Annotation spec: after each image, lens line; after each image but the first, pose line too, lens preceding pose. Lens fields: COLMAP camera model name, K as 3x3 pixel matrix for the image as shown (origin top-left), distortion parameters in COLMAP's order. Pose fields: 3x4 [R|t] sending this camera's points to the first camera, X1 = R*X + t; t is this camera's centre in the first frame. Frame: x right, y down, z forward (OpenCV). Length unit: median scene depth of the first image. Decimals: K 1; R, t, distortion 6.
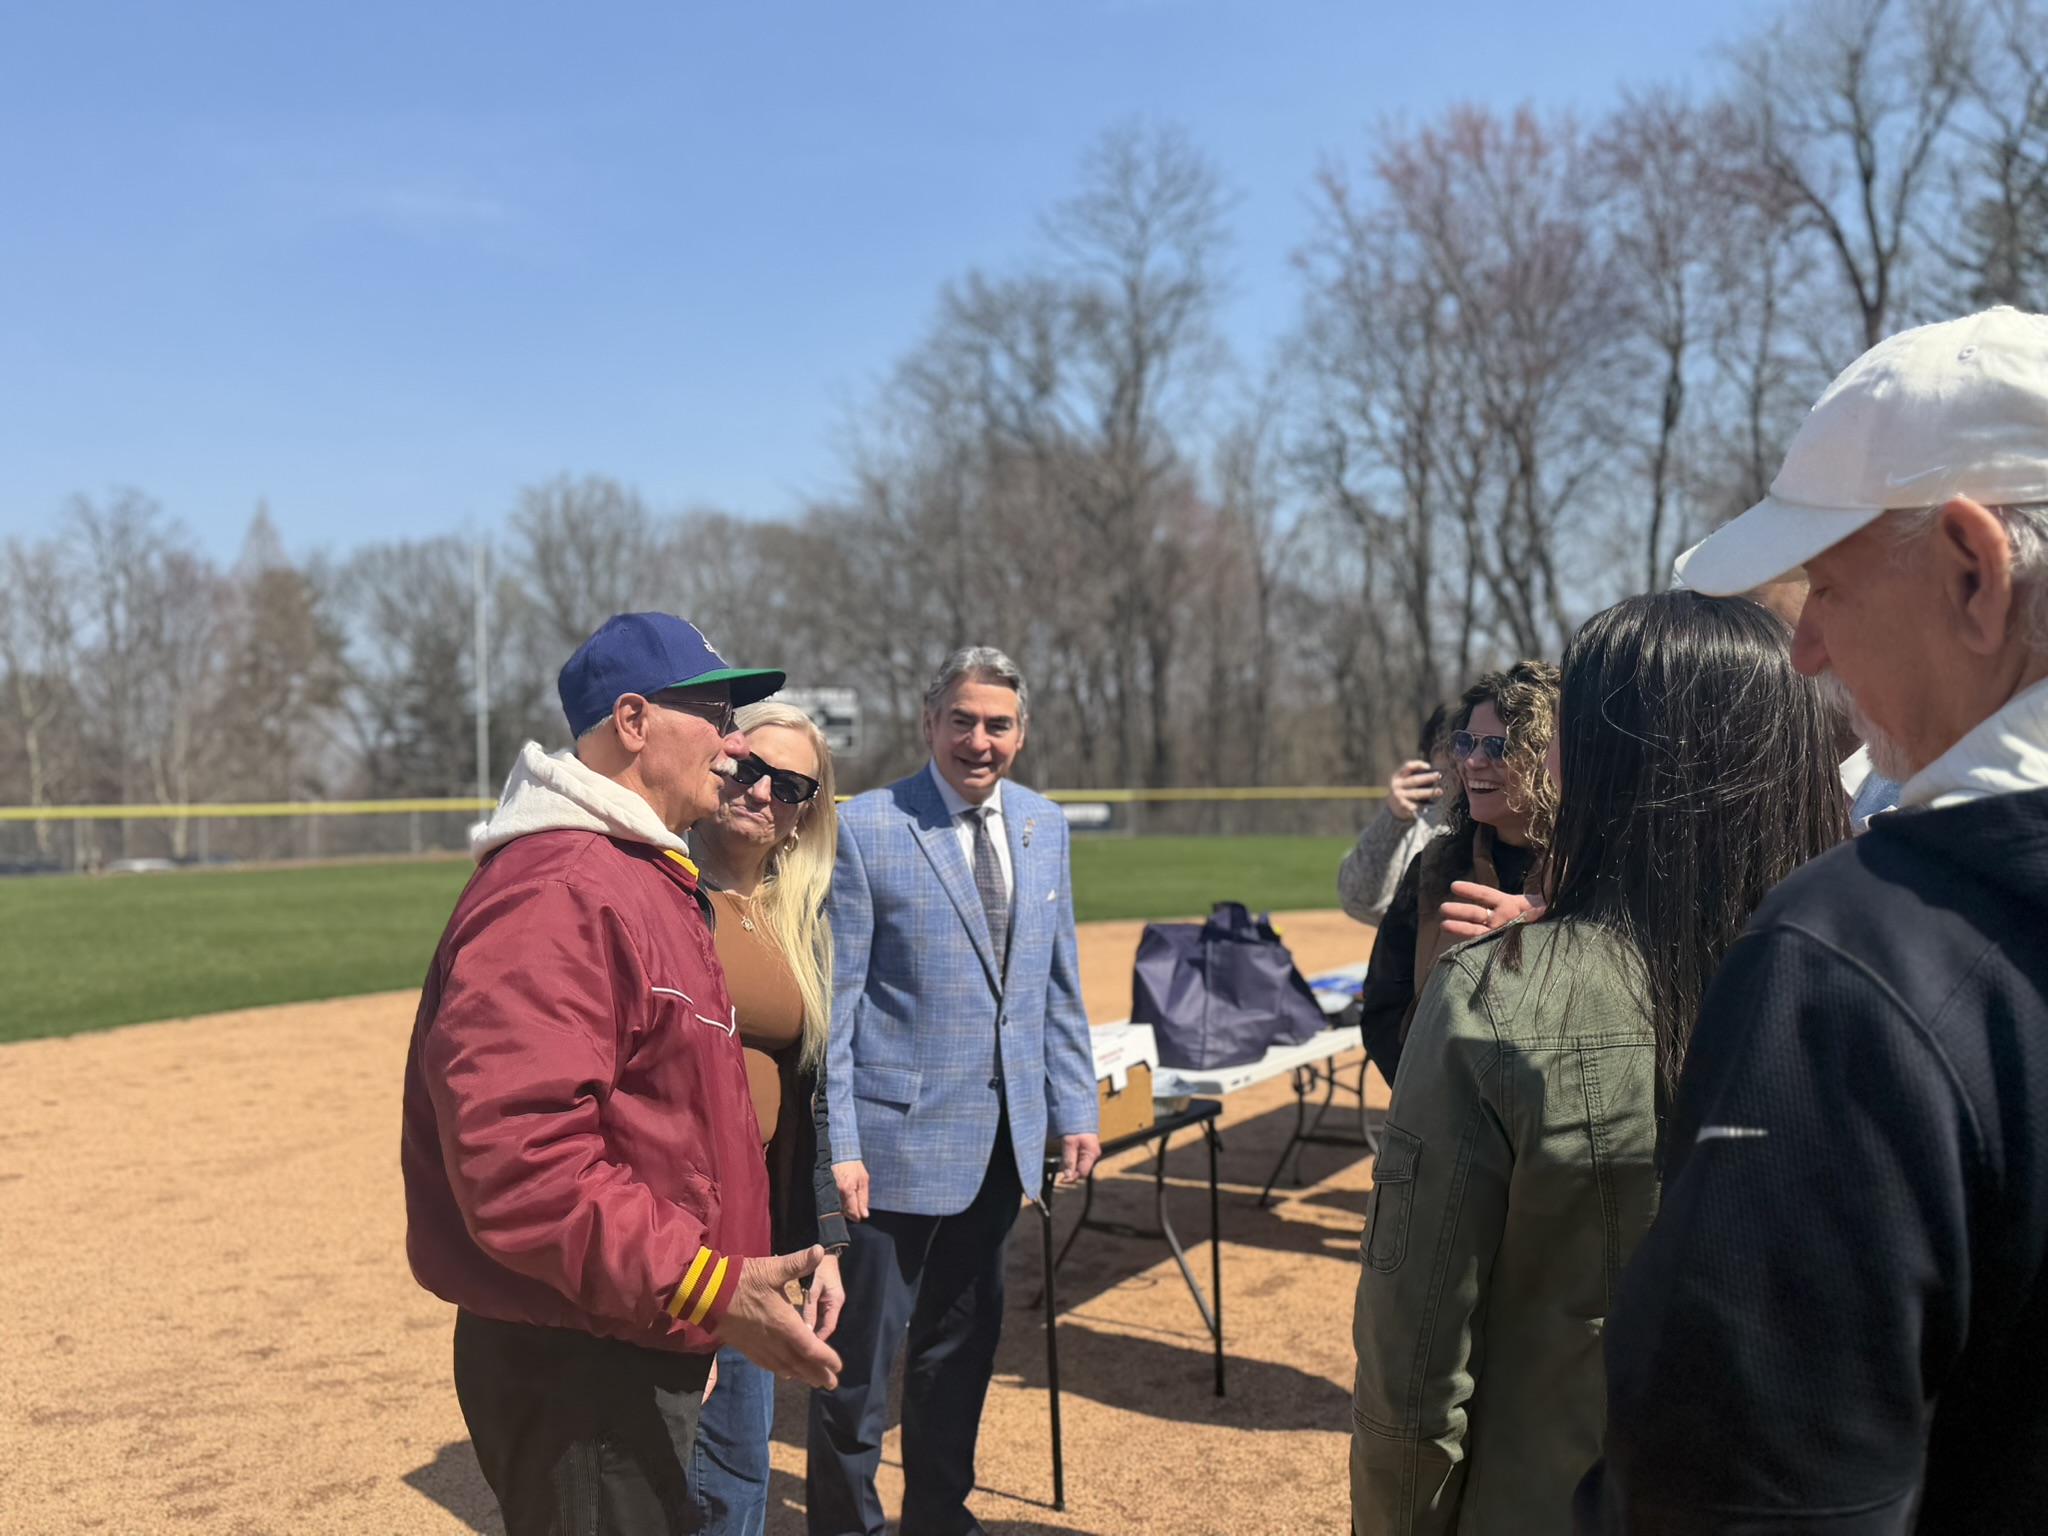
lens RADIAL K [[1775.2, 0, 983.1], [0, 1775.2, 787.5], [0, 0, 1]] dist [0.117144, -0.028049]
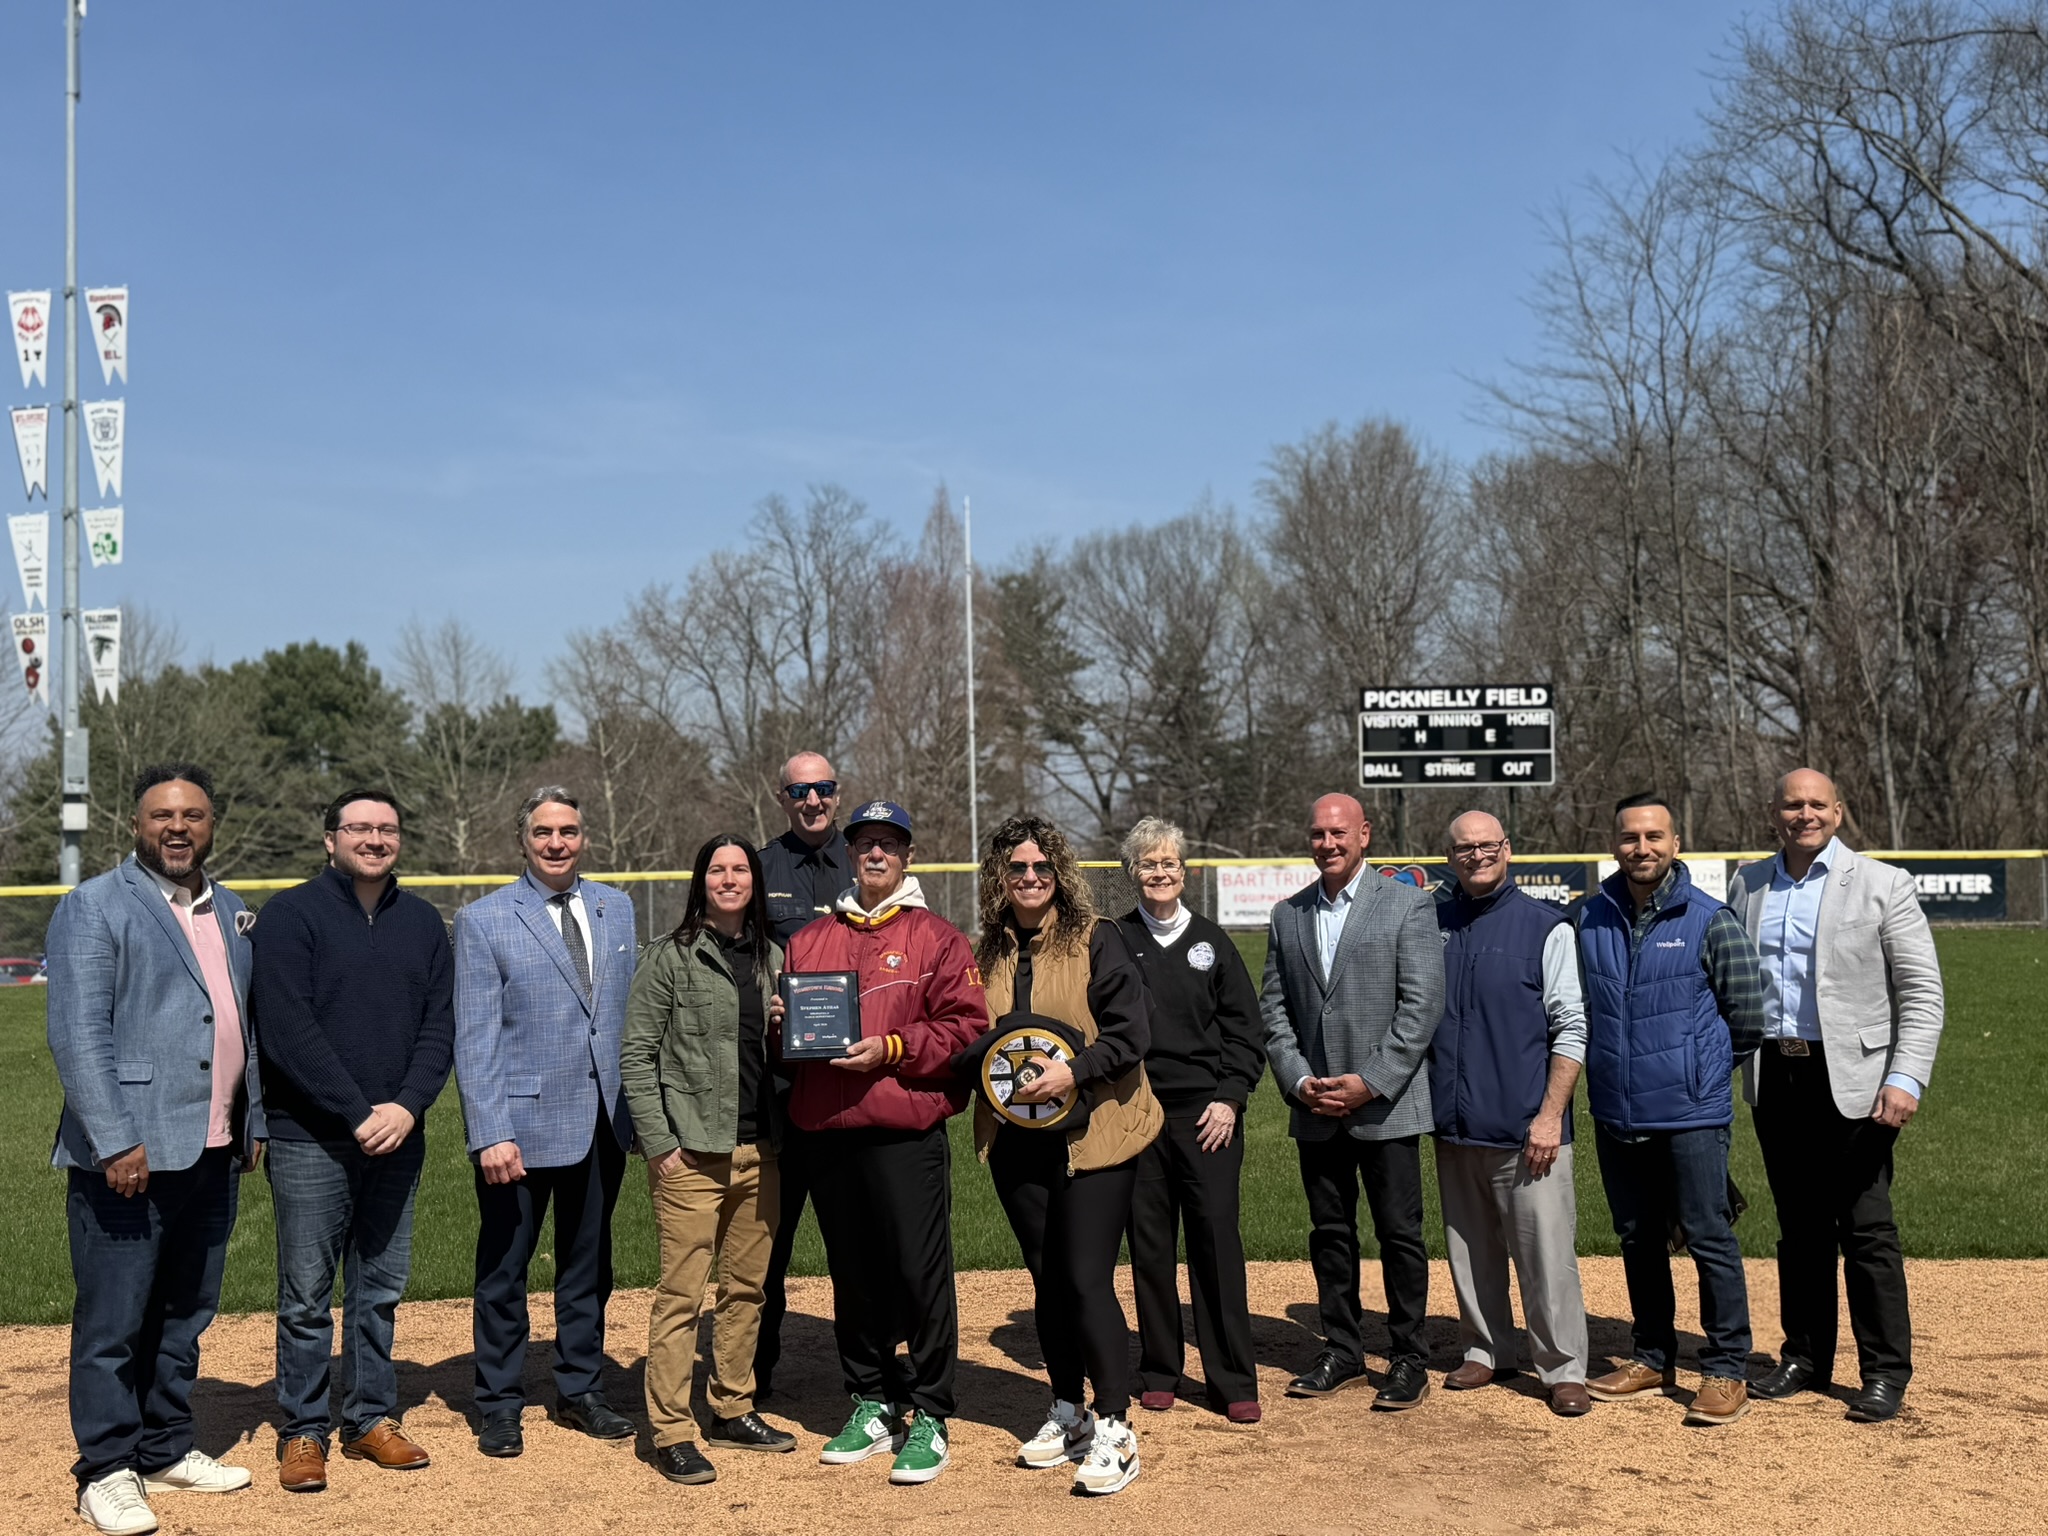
lens RADIAL K [[2241.8, 0, 1025.0], [0, 2241.8, 770.0], [0, 0, 1]] dist [0.106273, 0.000000]
pose [[0.910961, -0.013064, -0.412285, 0.073074], [-0.000665, 0.999451, -0.033137, 0.001750], [0.412491, 0.030460, 0.910452, 0.171519]]
